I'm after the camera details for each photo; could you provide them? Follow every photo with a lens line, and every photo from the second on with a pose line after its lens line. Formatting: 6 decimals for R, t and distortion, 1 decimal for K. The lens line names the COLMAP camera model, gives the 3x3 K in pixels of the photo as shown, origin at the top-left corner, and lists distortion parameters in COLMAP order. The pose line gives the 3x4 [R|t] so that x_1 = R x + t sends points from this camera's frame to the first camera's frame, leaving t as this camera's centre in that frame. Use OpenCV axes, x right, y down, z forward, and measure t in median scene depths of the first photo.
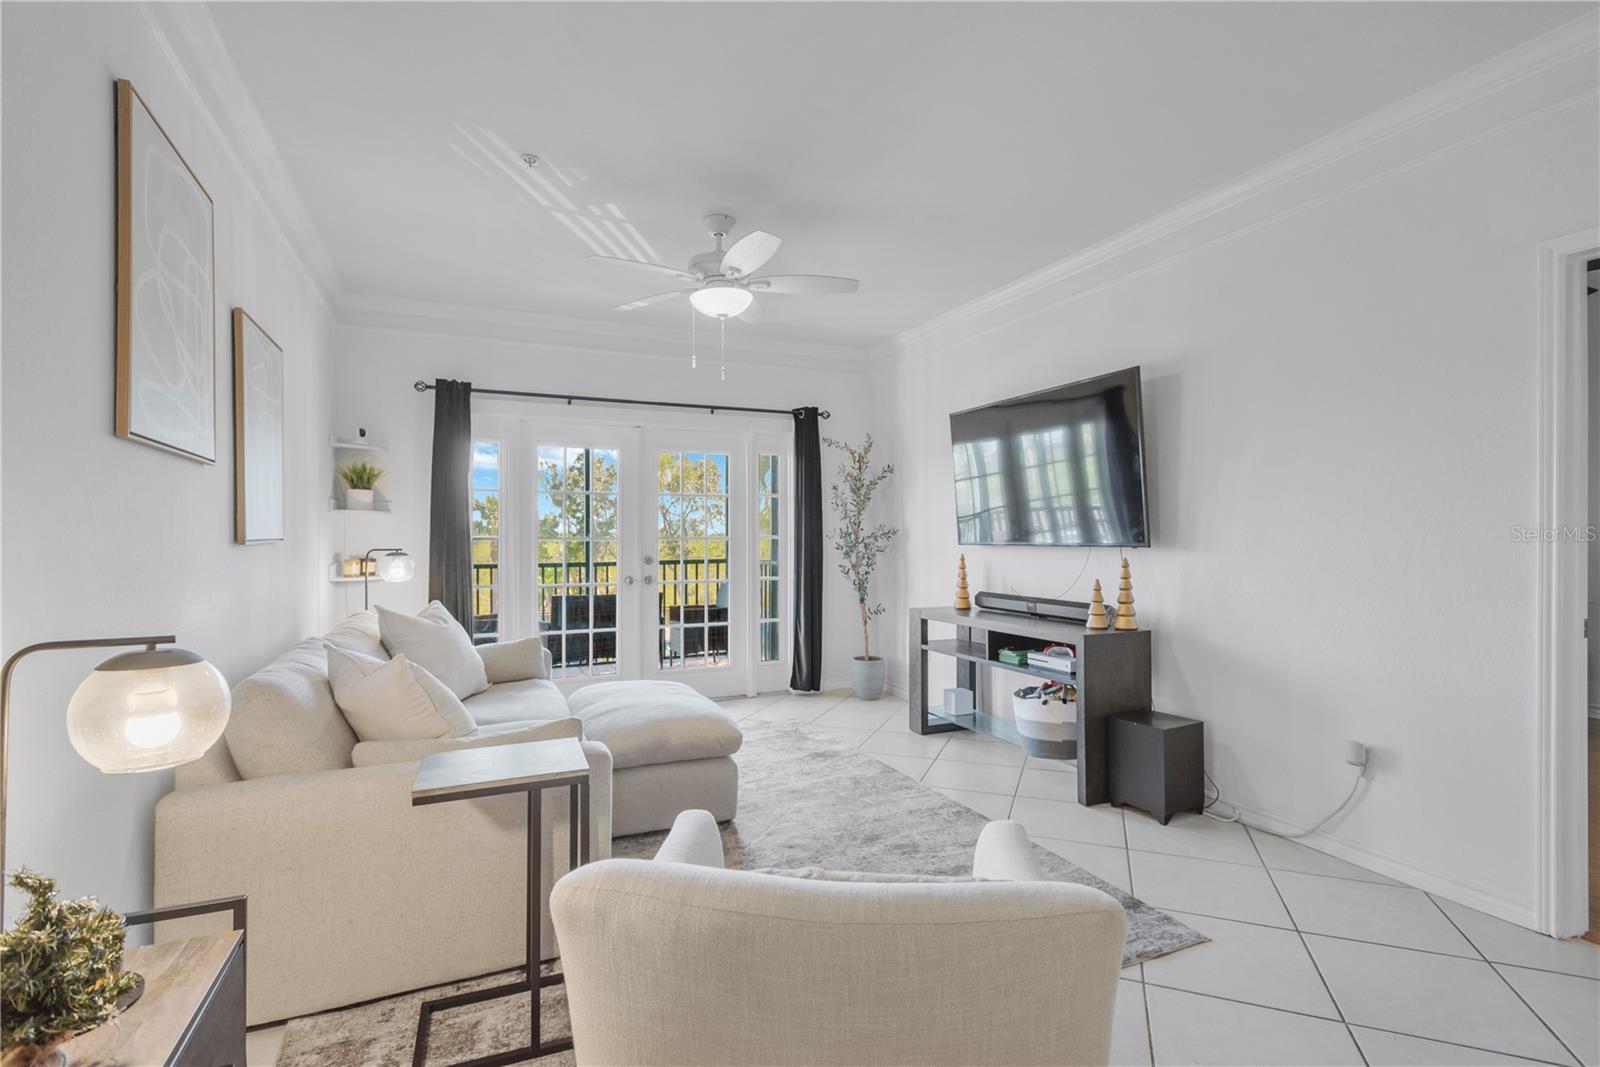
lens RADIAL K [[748.8, 0, 796.1], [0, 748.8, 544.2], [0, 0, 1]] dist [0.018449, -0.006821]
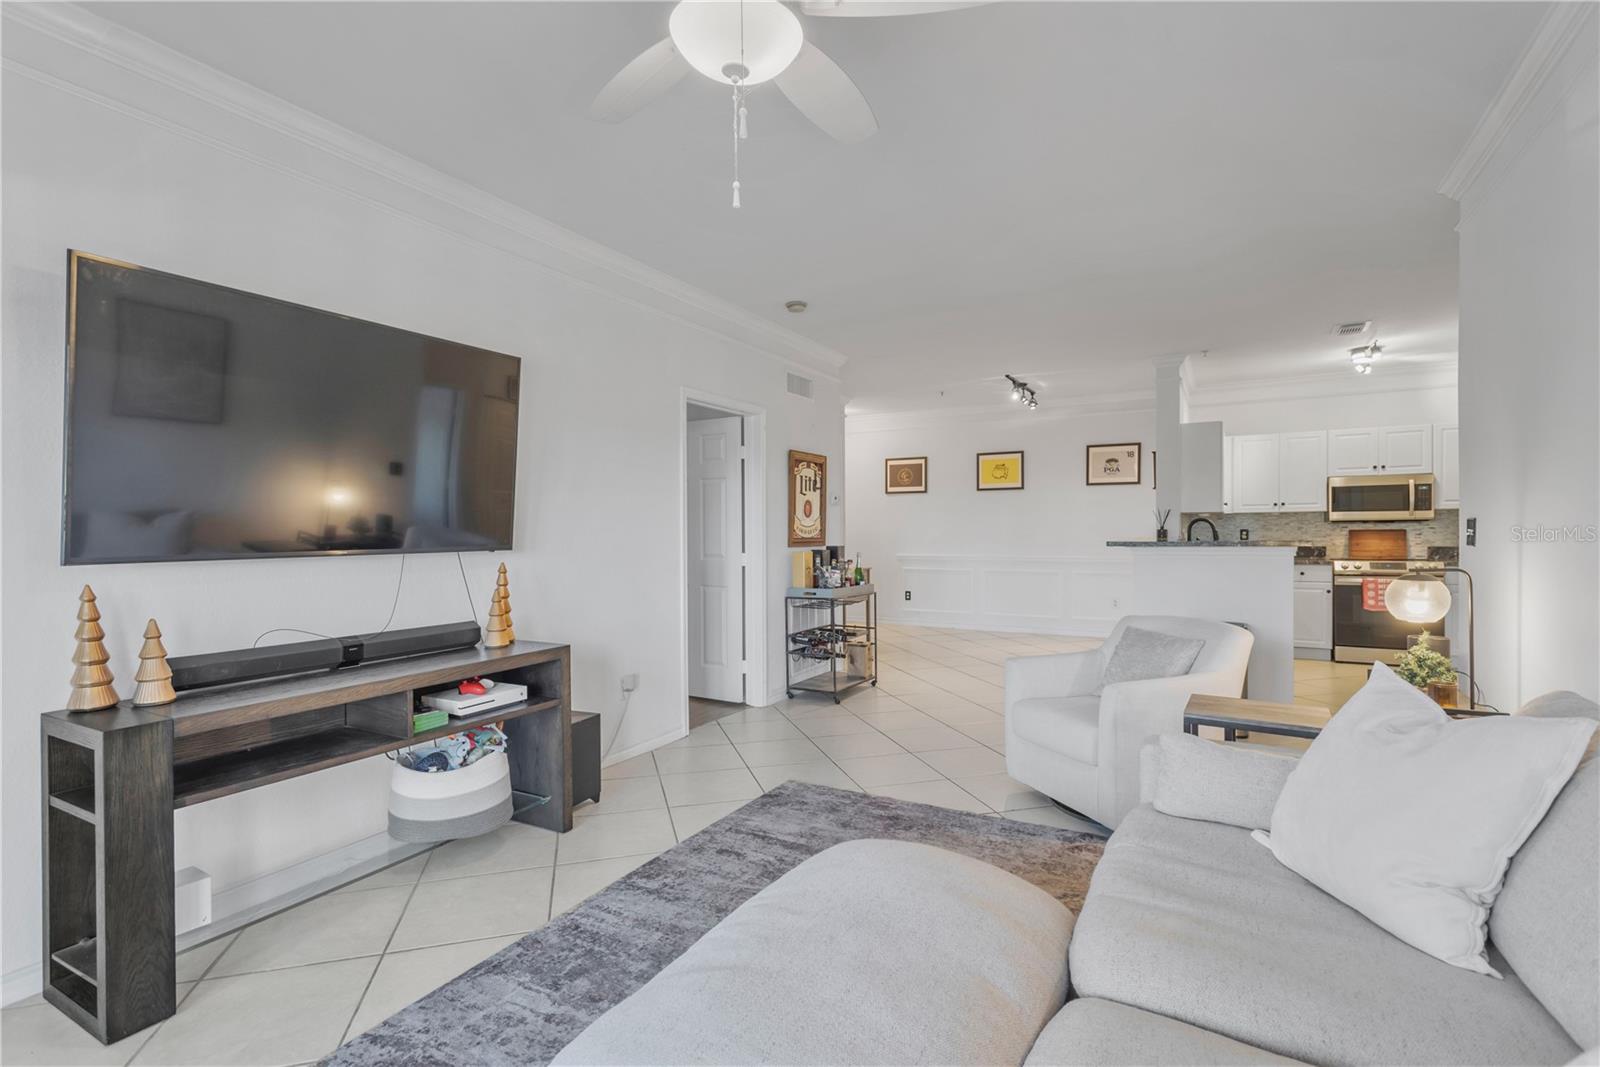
lens RADIAL K [[748.8, 0, 797.8], [0, 748.8, 538.6], [0, 0, 1]] dist [0.018449, -0.006821]
pose [[-0.593584, -0.000206, 0.804772, -0.379253], [0.021955, 0.999624, 0.016449, -0.013322], [-0.804472, 0.027433, -0.593356, 0.949762]]
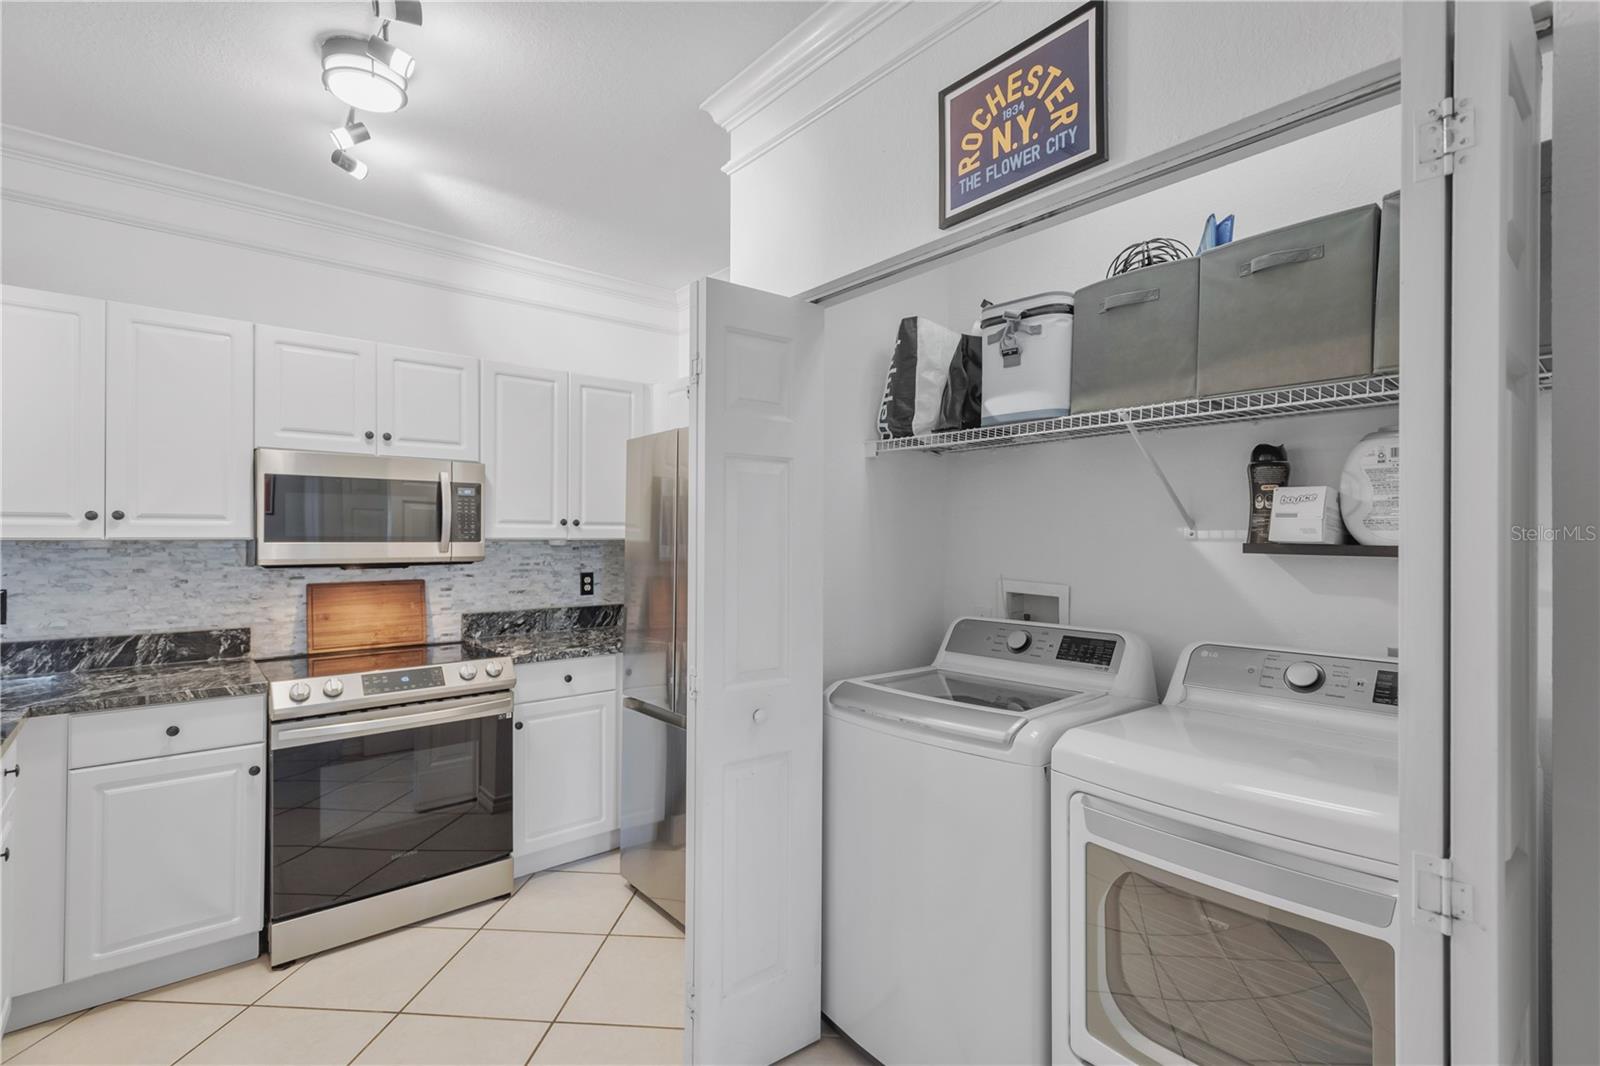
lens RADIAL K [[748.8, 0, 801.7], [0, 748.8, 535.7], [0, 0, 1]] dist [0.018449, -0.006821]
pose [[-0.957432, 0.002299, -0.288650, -0.019141], [-0.001523, 0.999914, 0.013015, -0.030934], [0.288655, 0.012901, -0.957346, -0.153877]]
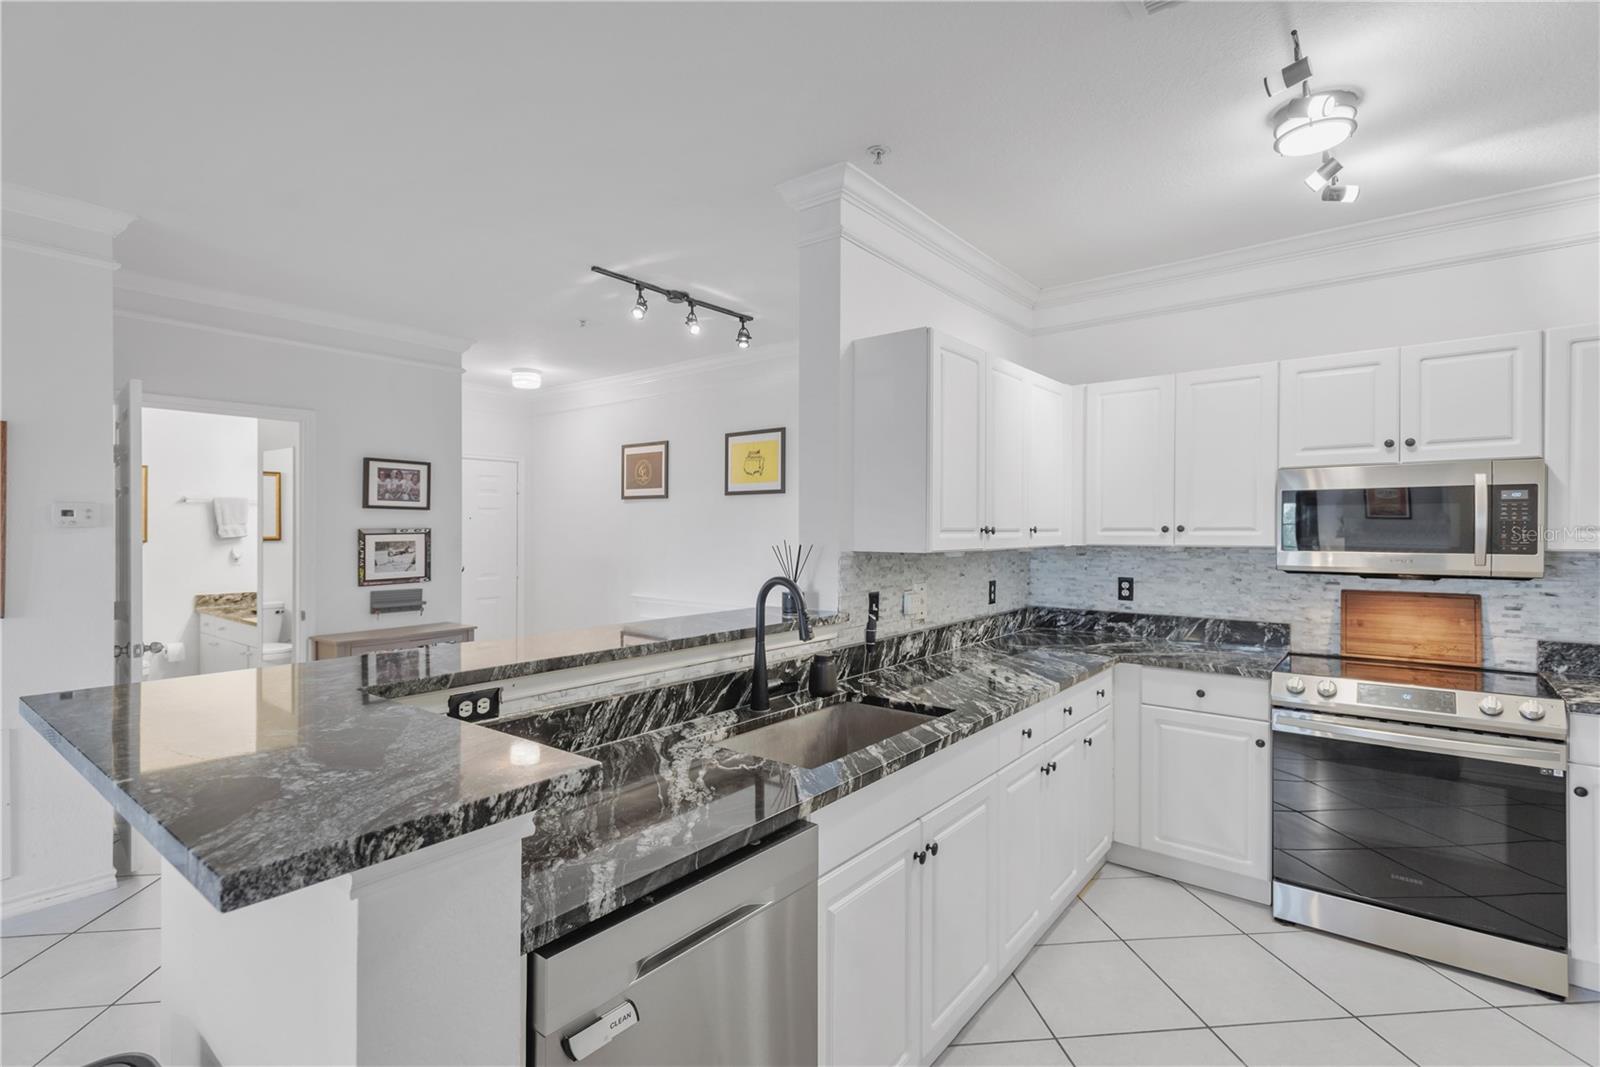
lens RADIAL K [[748.8, 0, 791.3], [0, 748.8, 527.9], [0, 0, 1]] dist [0.018449, -0.006821]
pose [[-0.461864, 0.006521, 0.886927, -0.176479], [0.013013, 0.999915, -0.000575, -0.042416], [-0.886855, 0.011276, -0.461910, -0.136418]]
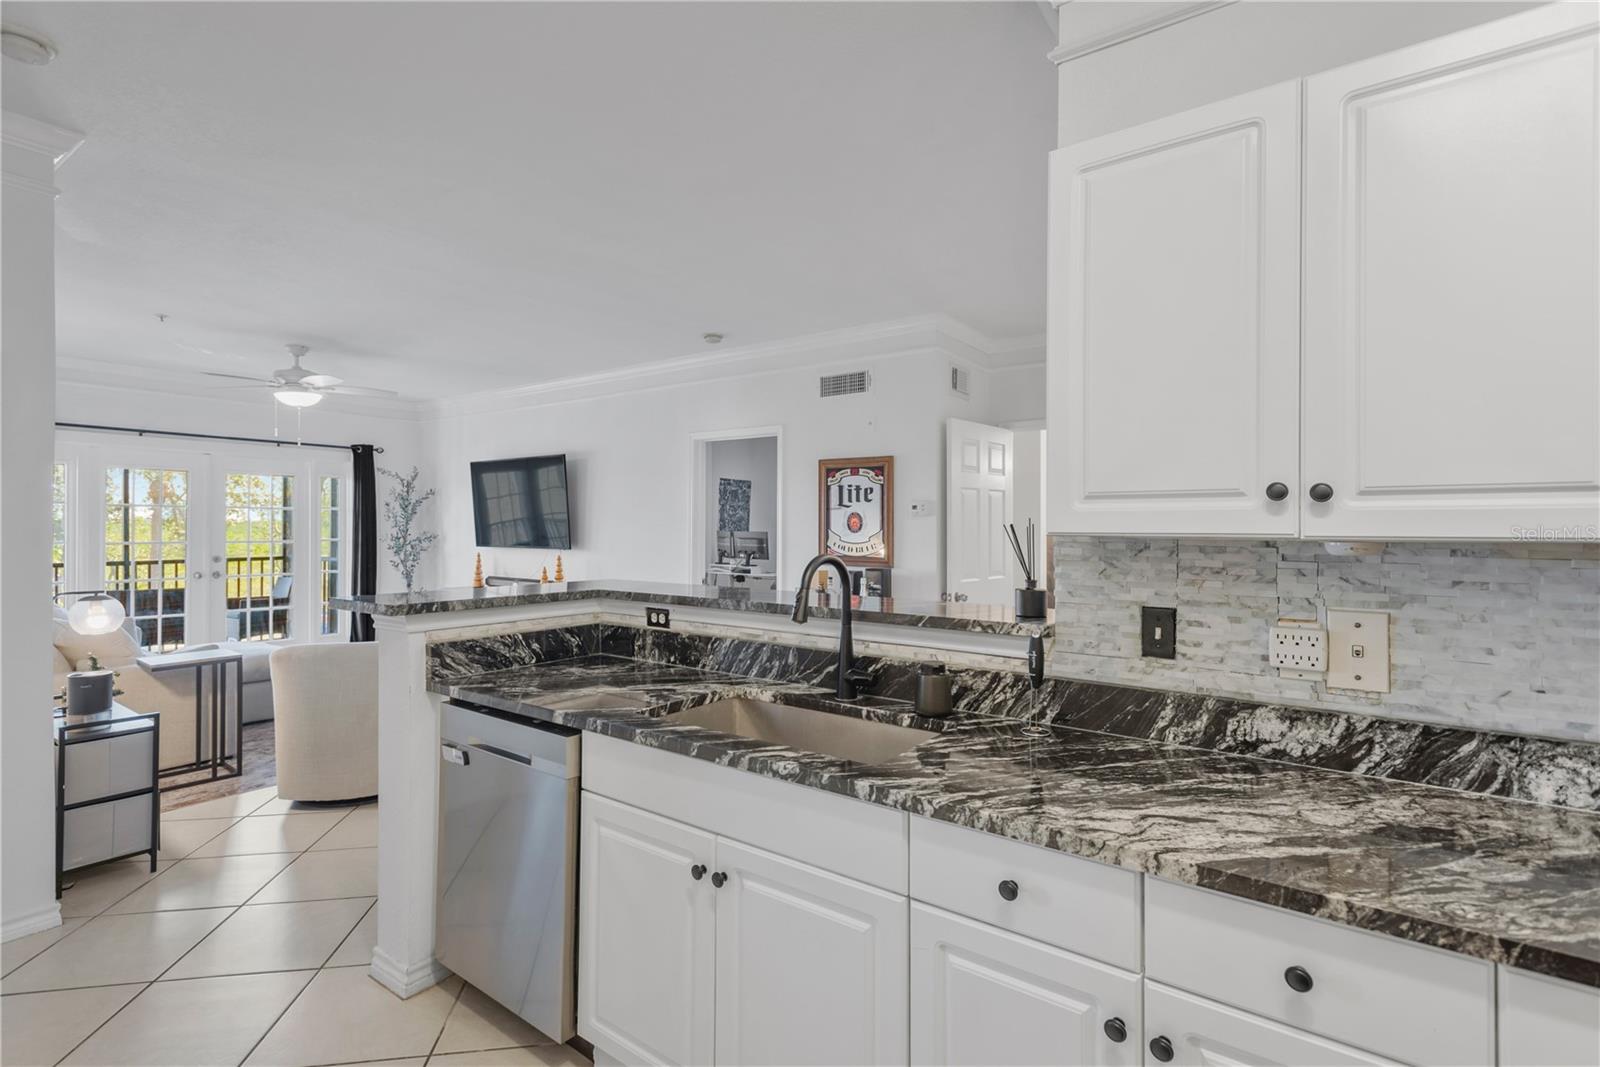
lens RADIAL K [[748.8, 0, 800.3], [0, 748.8, 532.8], [0, 0, 1]] dist [0.018449, -0.006821]
pose [[0.862271, 0.003981, 0.506432, 0.007613], [-0.002091, 0.999989, -0.004299, -0.022978], [-0.506443, 0.002648, 0.862269, -0.697659]]
